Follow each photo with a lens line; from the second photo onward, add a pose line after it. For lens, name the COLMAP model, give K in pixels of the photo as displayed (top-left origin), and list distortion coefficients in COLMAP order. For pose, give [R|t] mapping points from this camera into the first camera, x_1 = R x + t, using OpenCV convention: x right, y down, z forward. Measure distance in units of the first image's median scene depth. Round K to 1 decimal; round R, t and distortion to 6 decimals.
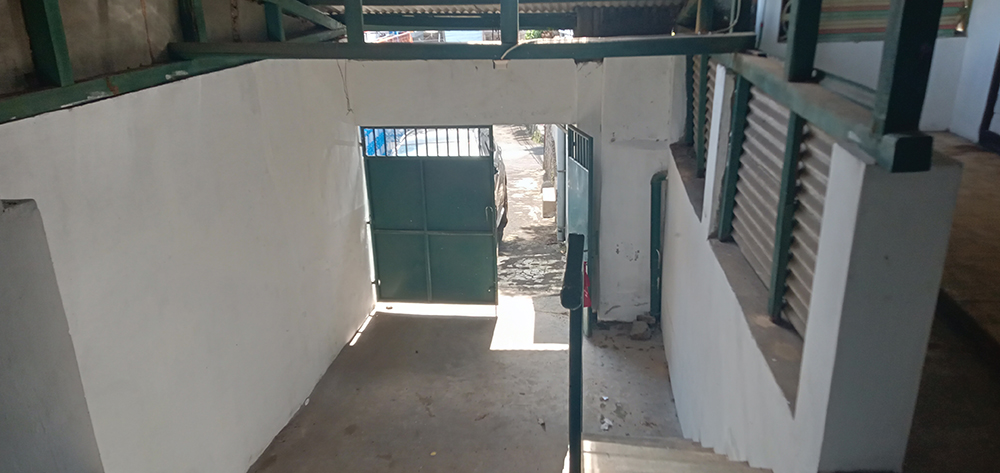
lens RADIAL K [[668.2, 0, 499.2], [0, 668.2, 216.5], [0, 0, 1]] dist [0.000929, -0.003859]
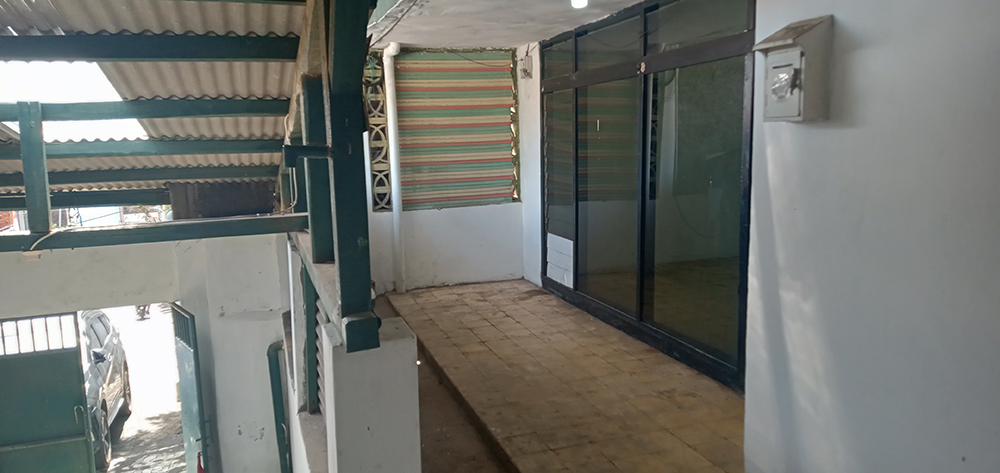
lens RADIAL K [[668.2, 0, 499.2], [0, 668.2, 216.5], [0, 0, 1]] dist [0.000929, -0.003859]
pose [[0.892823, -0.038879, 0.448727, 0.096007], [0.139207, 0.971309, -0.192821, -0.010782], [-0.428356, 0.234621, 0.872619, -0.037538]]
